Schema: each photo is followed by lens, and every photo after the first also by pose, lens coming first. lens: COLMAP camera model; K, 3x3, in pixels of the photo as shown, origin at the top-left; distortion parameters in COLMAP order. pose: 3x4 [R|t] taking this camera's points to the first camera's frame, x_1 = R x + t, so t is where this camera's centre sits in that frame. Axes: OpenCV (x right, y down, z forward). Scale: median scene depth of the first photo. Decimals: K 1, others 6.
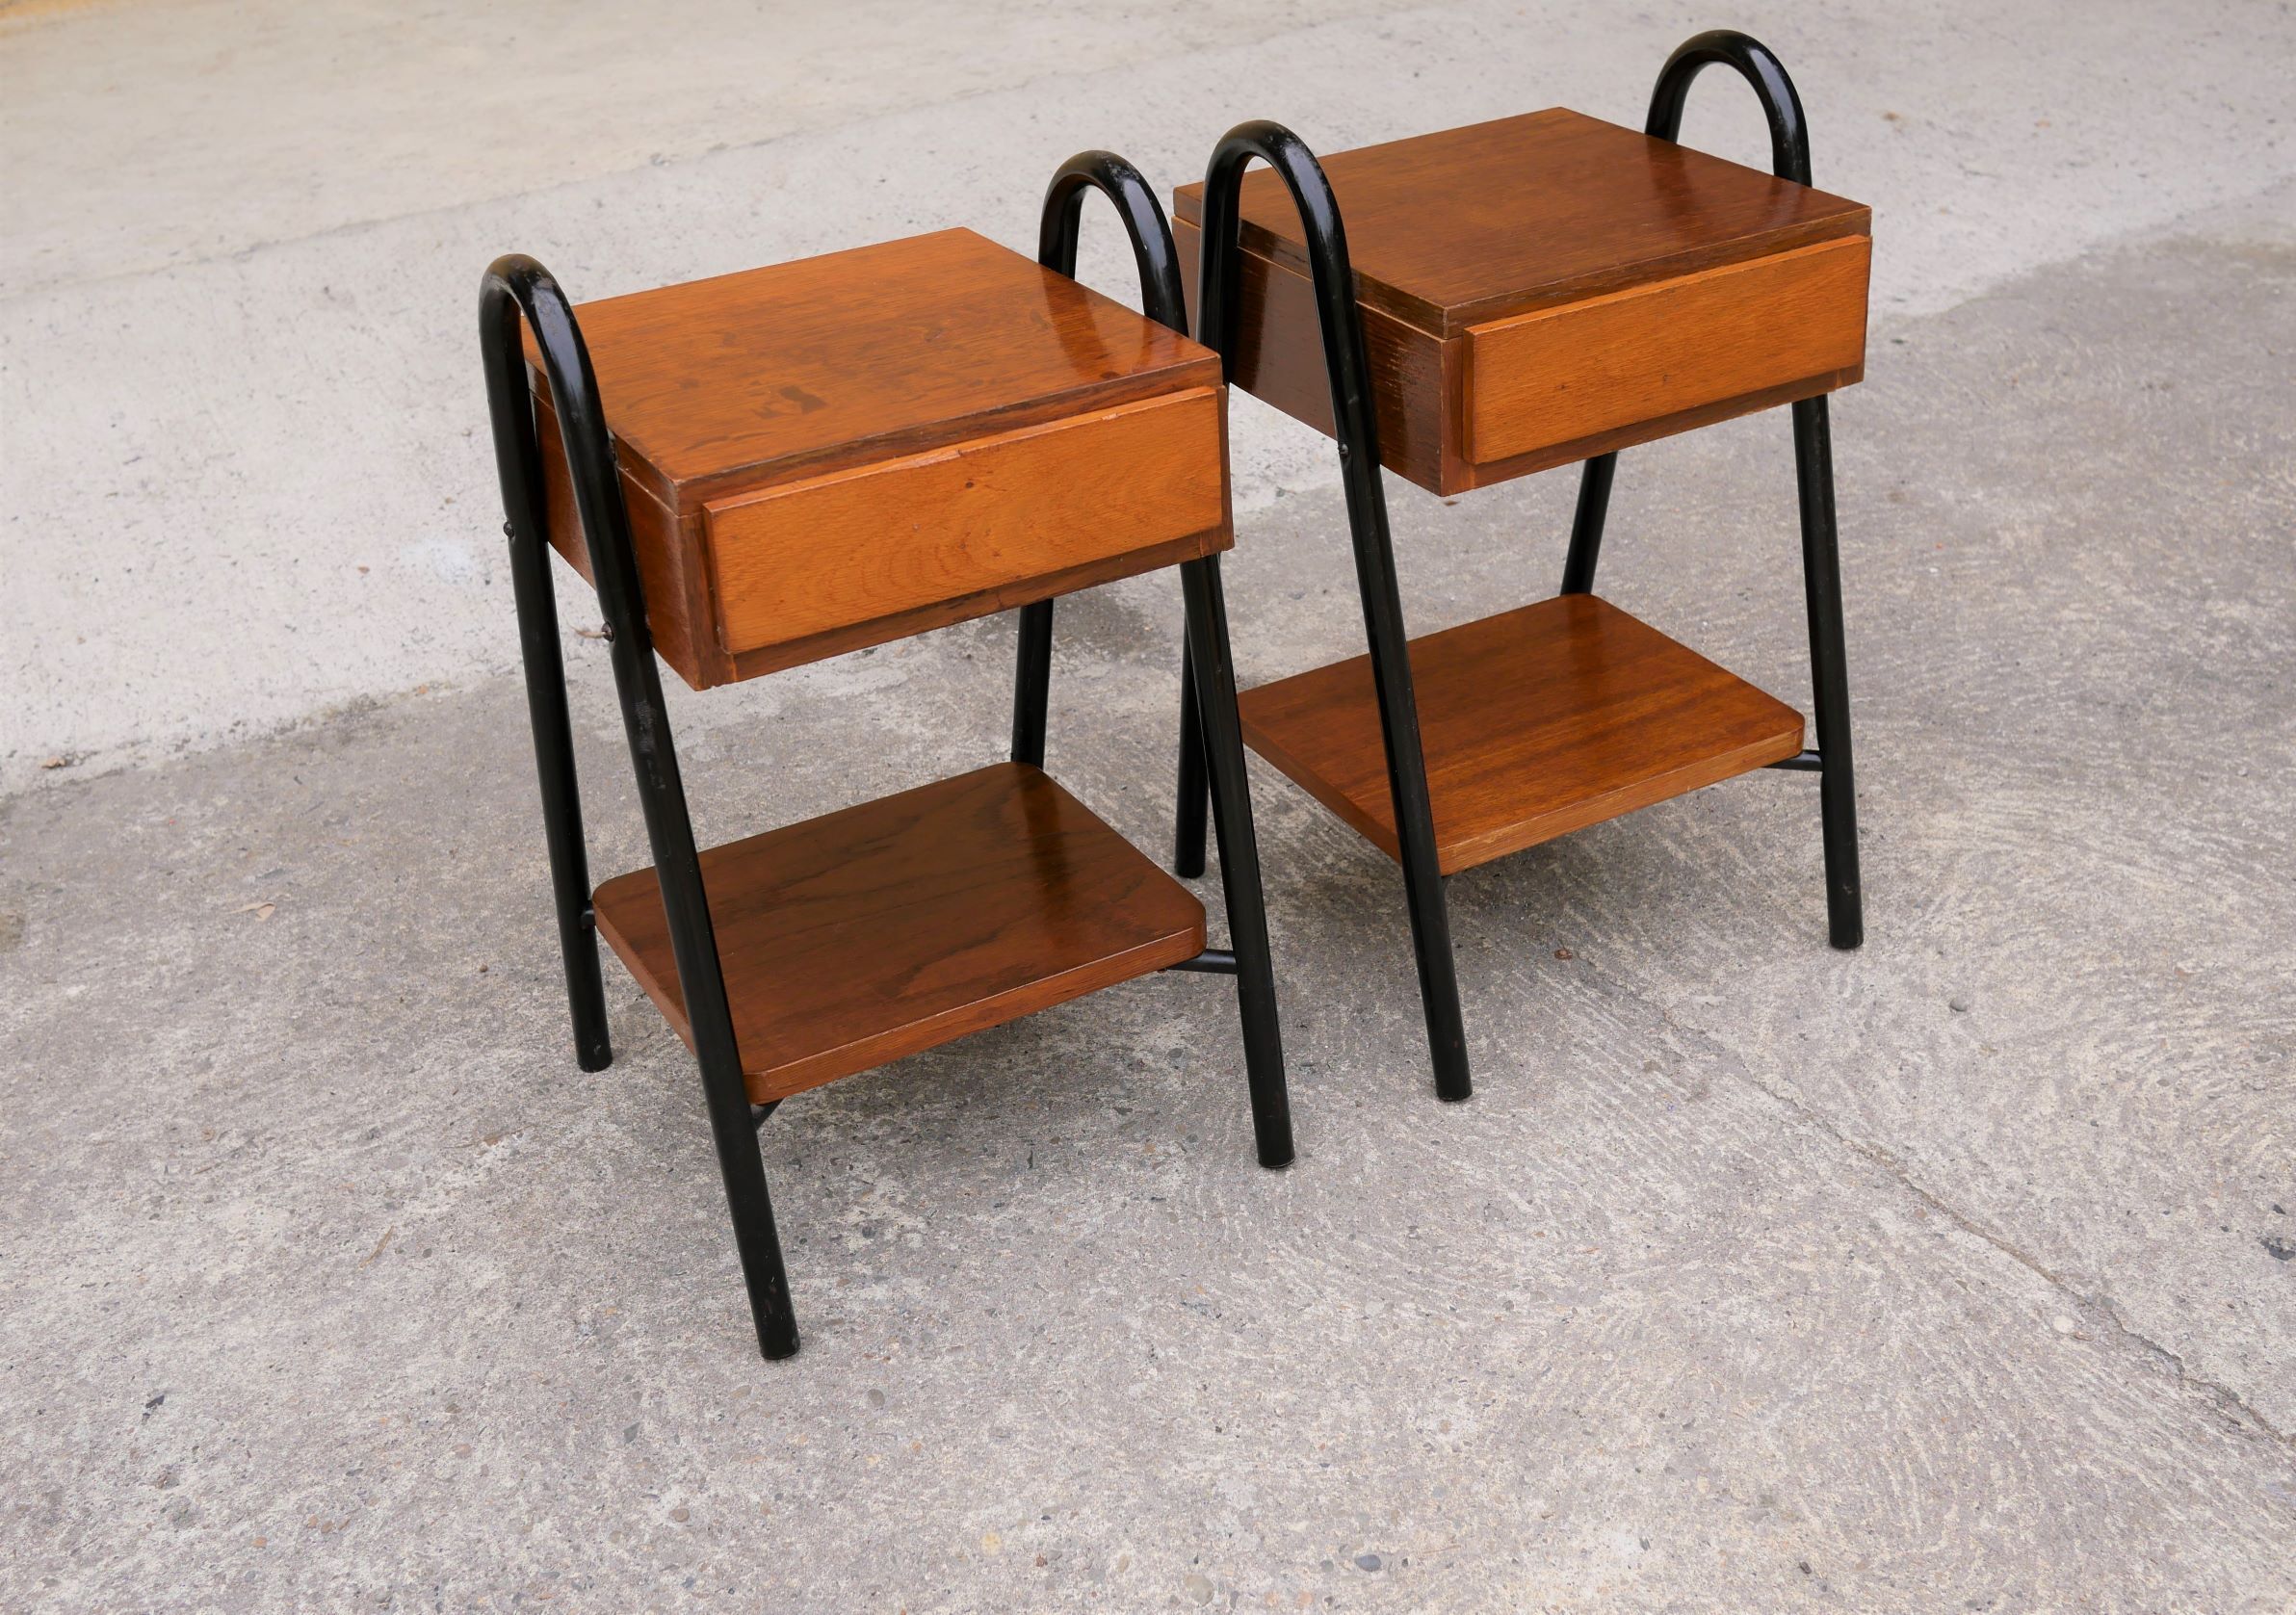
lens RADIAL K [[2586.3, 0, 1150.0], [0, 2586.3, 760.6], [0, 0, 1]] dist [-0.017575, 0.000000]
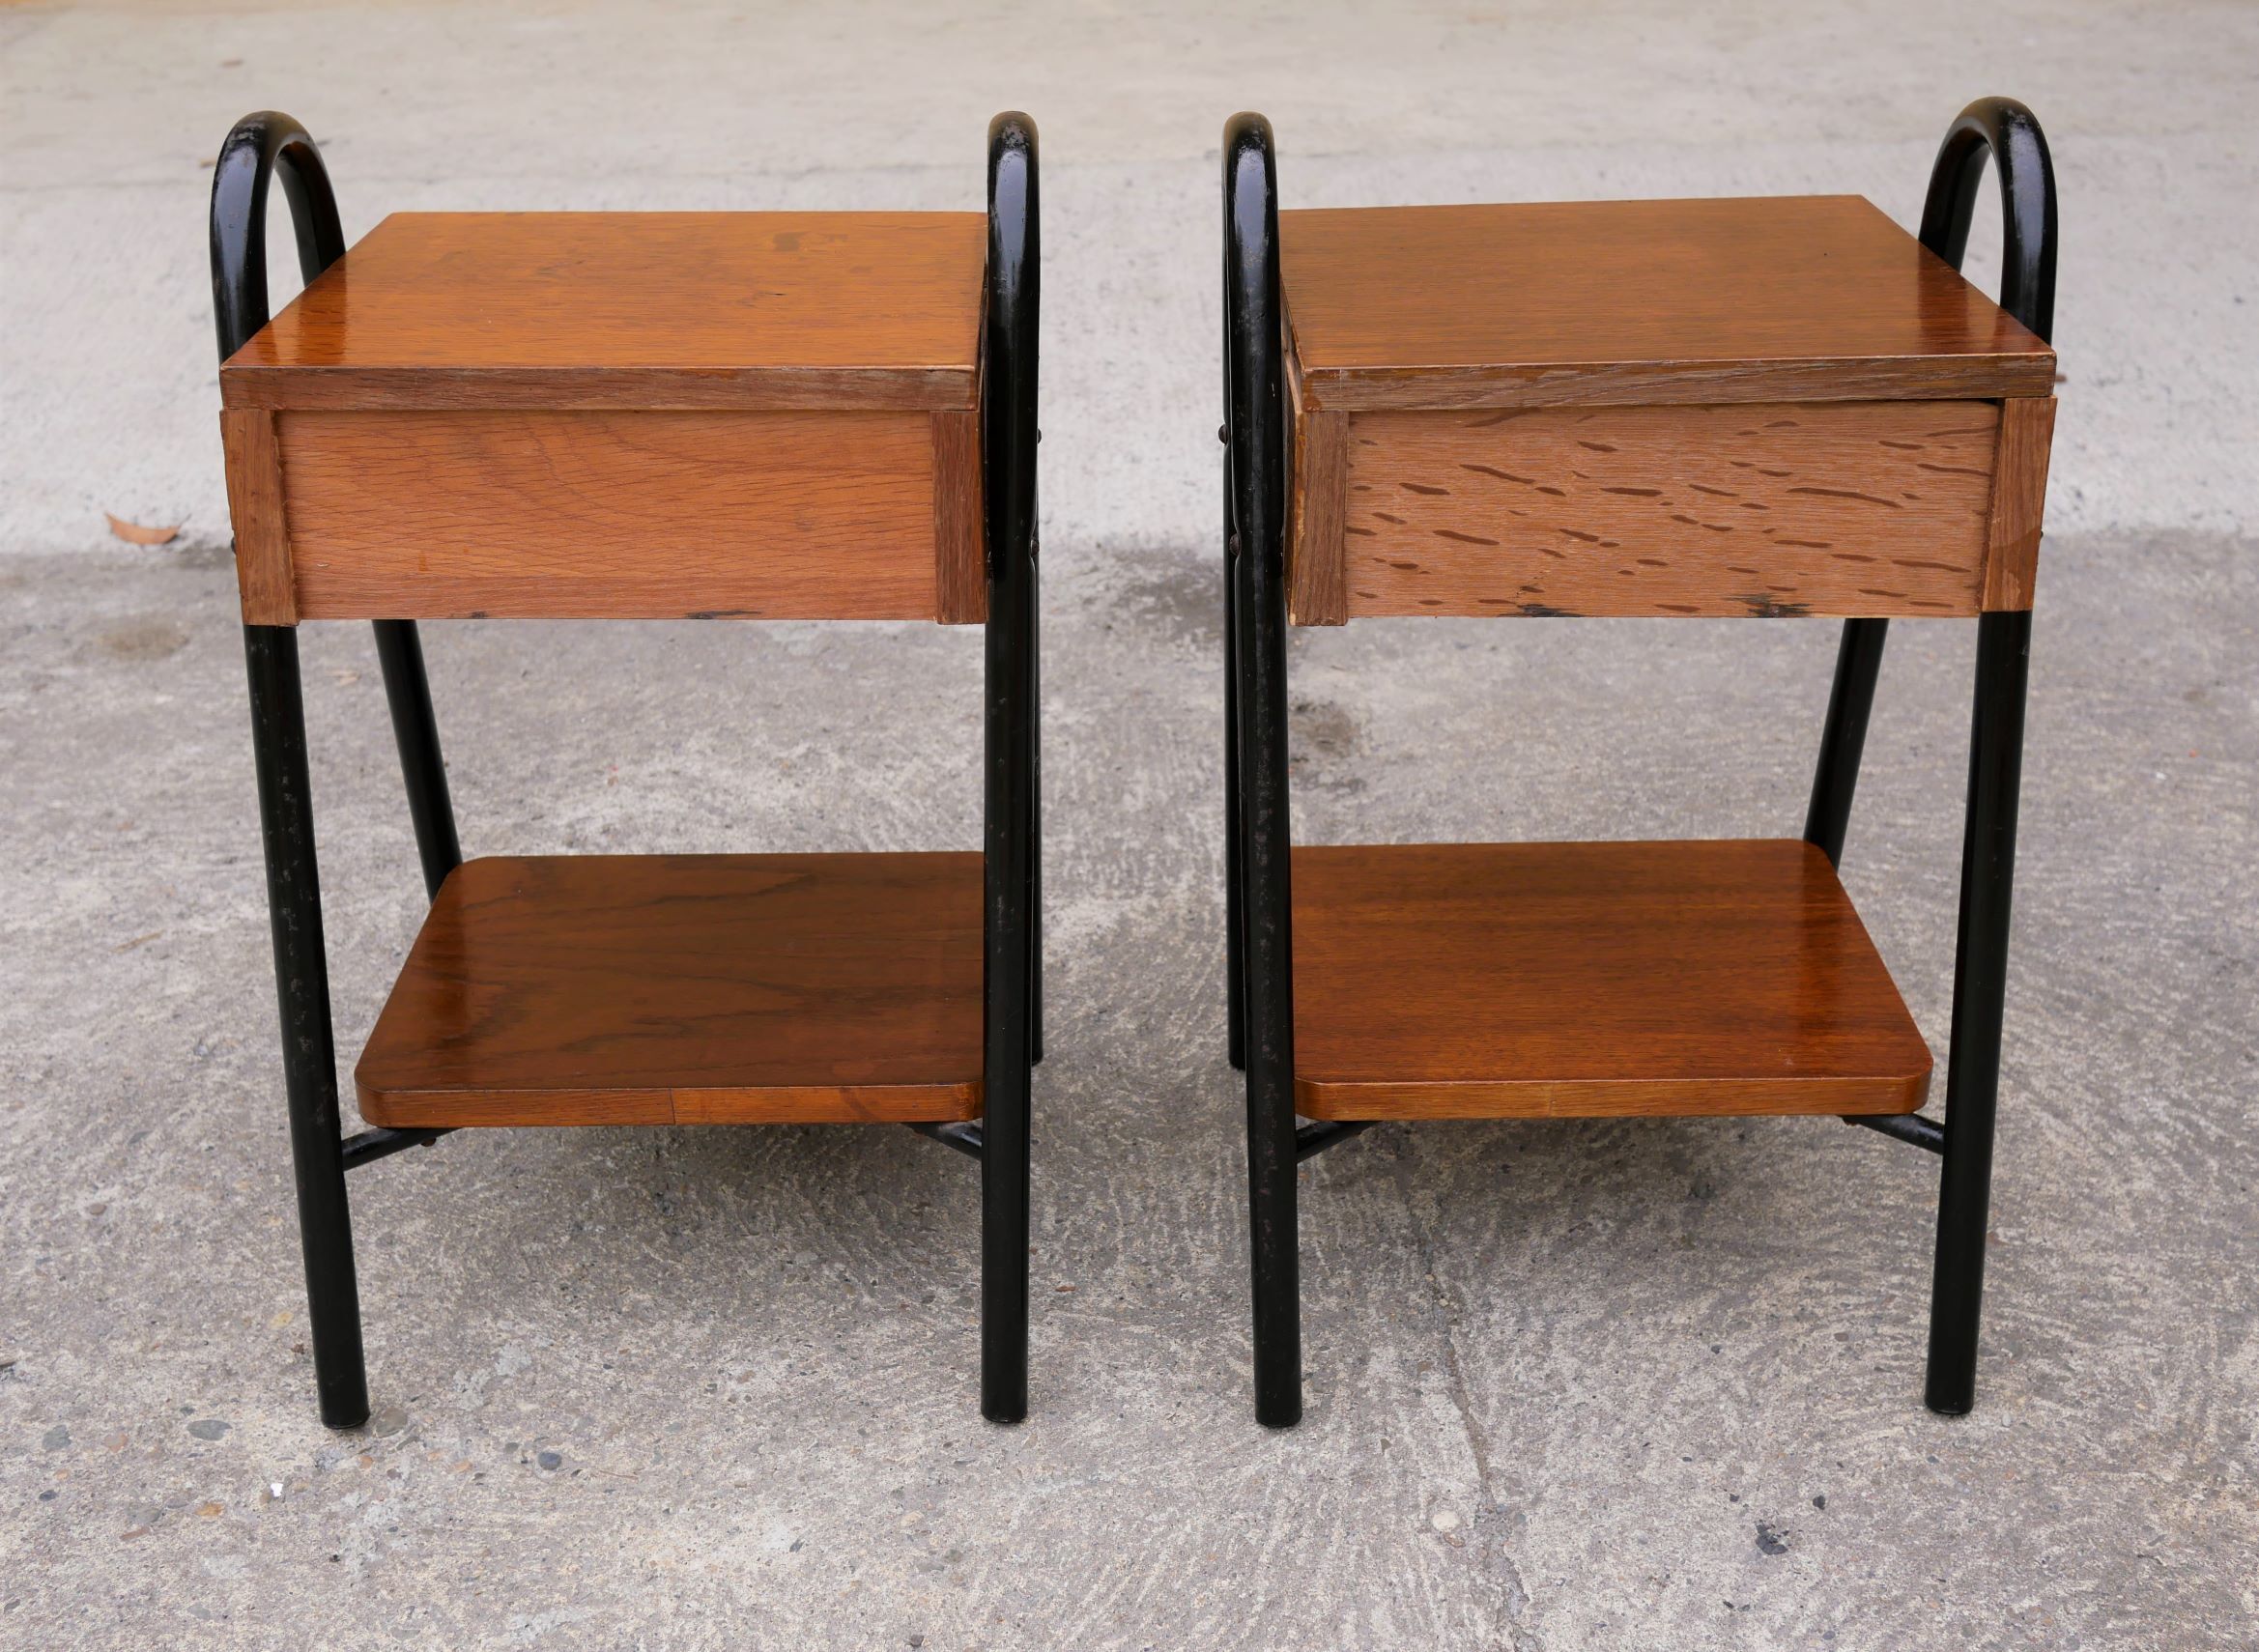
lens RADIAL K [[2554.8, 0, 1135.6], [0, 2554.8, 809.5], [0, 0, 1]] dist [-0.014169, 0.000000]
pose [[0.885654, 0.241740, -0.396457, 0.493498], [-0.253462, 0.967061, 0.023452, 0.002066], [0.389068, 0.079716, 0.917754, 0.170678]]
